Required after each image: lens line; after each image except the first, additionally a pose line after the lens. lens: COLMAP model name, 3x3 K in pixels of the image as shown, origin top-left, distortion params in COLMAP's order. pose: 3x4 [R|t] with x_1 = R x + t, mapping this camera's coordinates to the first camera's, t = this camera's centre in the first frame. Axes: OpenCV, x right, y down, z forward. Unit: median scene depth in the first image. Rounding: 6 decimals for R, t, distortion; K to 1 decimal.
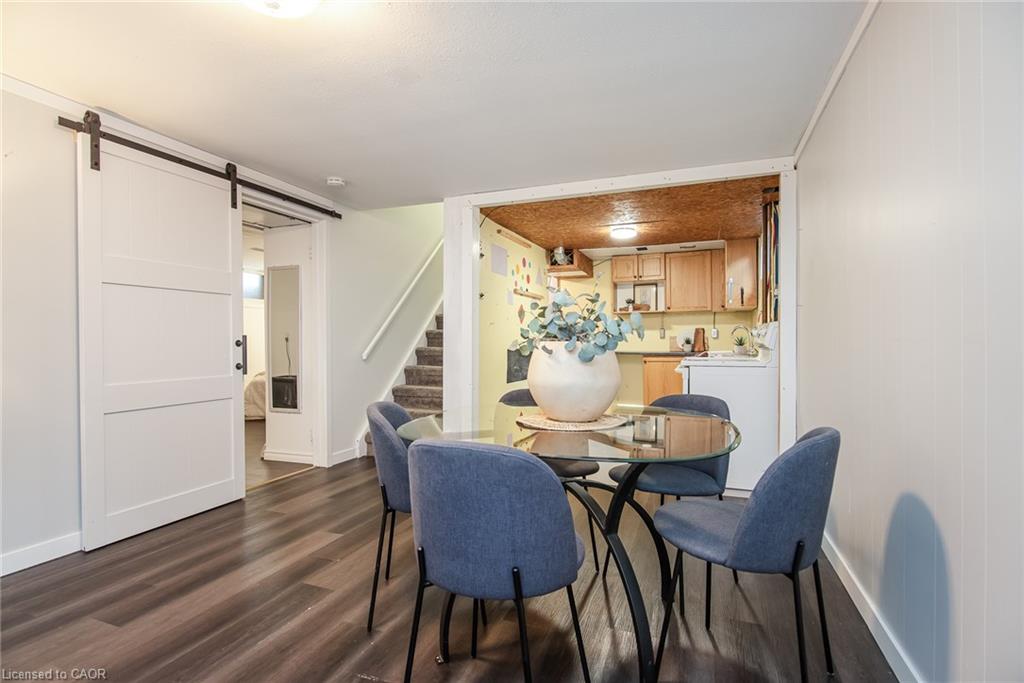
lens RADIAL K [[496.5, 0, 512.9], [0, 496.5, 343.5], [0, 0, 1]] dist [-0.005323, -0.001160]
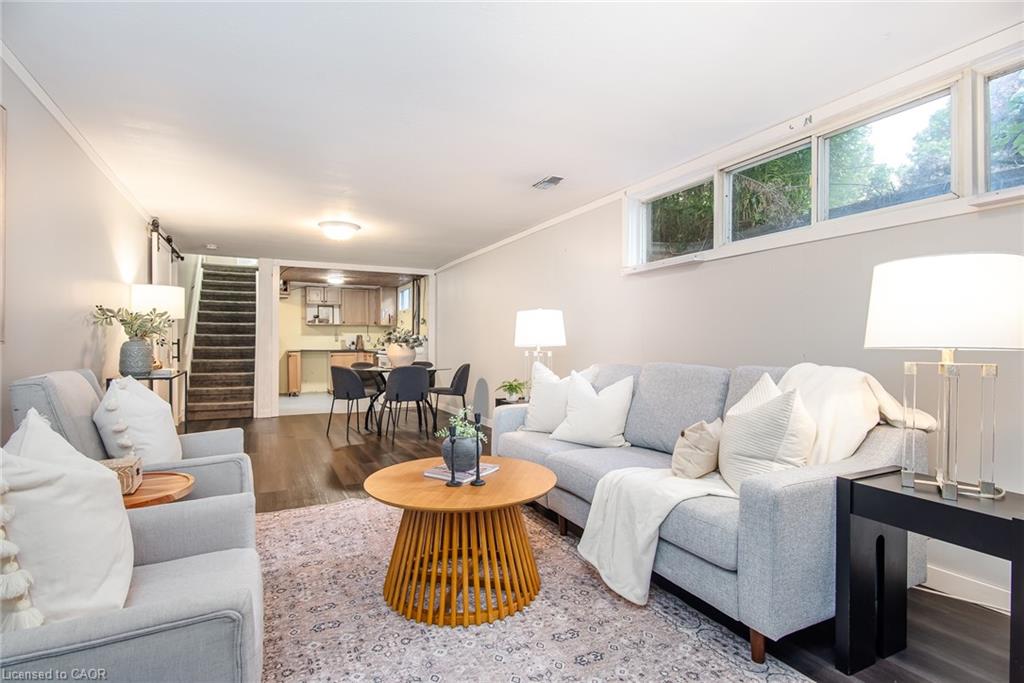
lens RADIAL K [[496.5, 0, 511.2], [0, 496.5, 343.6], [0, 0, 1]] dist [-0.005323, -0.001160]
pose [[0.666527, 0.003356, 0.745474, -0.510412], [-0.001529, 0.999994, -0.003135, 0.001876], [-0.745480, 0.000949, 0.666528, -0.471834]]
